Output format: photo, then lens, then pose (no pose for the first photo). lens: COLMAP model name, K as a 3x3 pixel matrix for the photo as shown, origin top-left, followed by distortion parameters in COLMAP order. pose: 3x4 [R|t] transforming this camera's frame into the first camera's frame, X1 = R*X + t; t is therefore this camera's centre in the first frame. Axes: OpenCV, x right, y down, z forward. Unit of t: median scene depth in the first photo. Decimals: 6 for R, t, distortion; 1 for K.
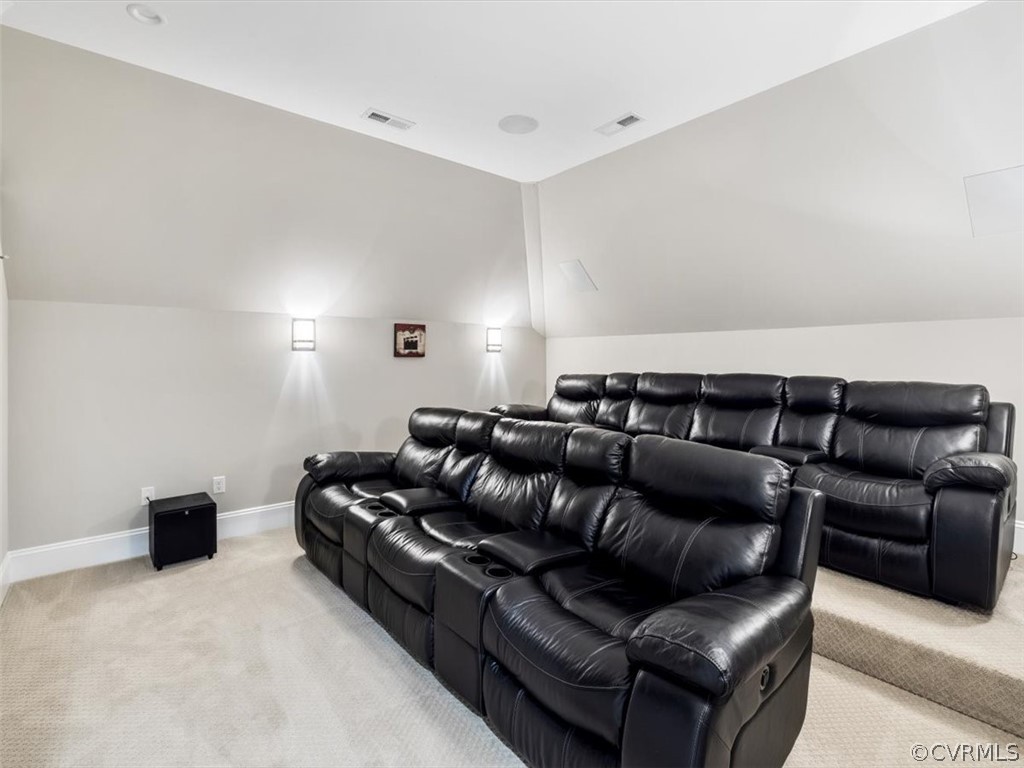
lens RADIAL K [[491.7, 0, 508.9], [0, 491.7, 361.3], [0, 0, 1]] dist [0.000723, -0.000444]
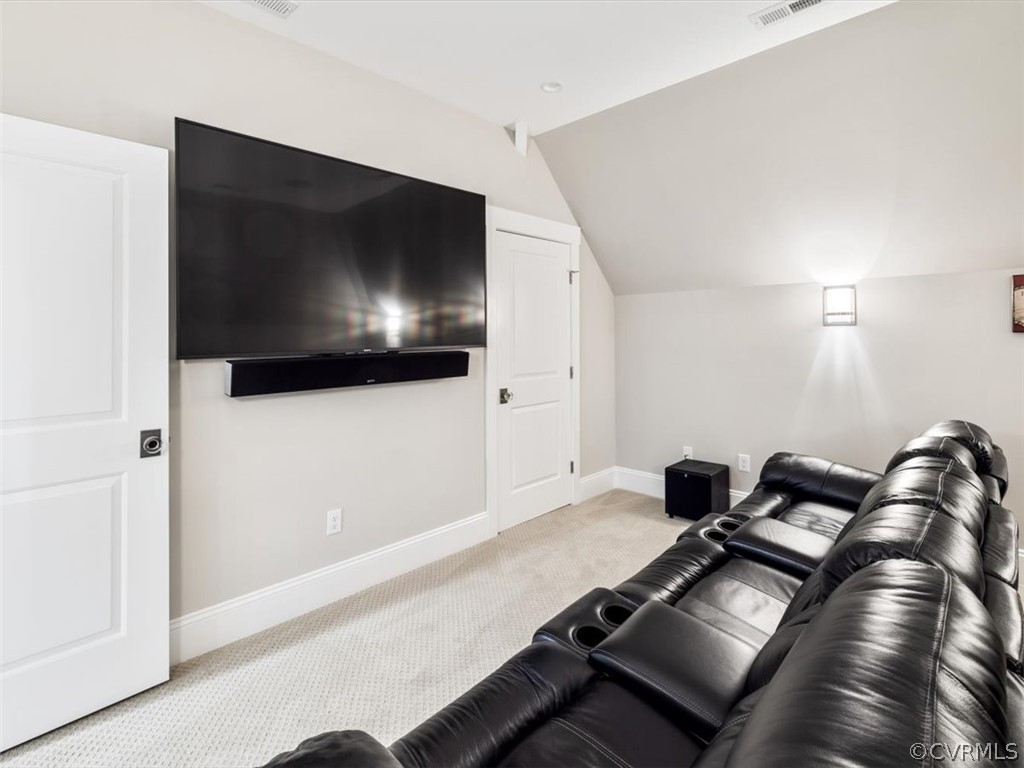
lens RADIAL K [[502.0, 0, 513.7], [0, 502.0, 336.4], [0, 0, 1]] dist [0.001807, -0.000490]
pose [[0.111919, 0.001632, -0.993716, 0.429455], [-0.000757, 0.999999, 0.001557, -0.006885], [0.993717, 0.000578, 0.111920, 0.495572]]
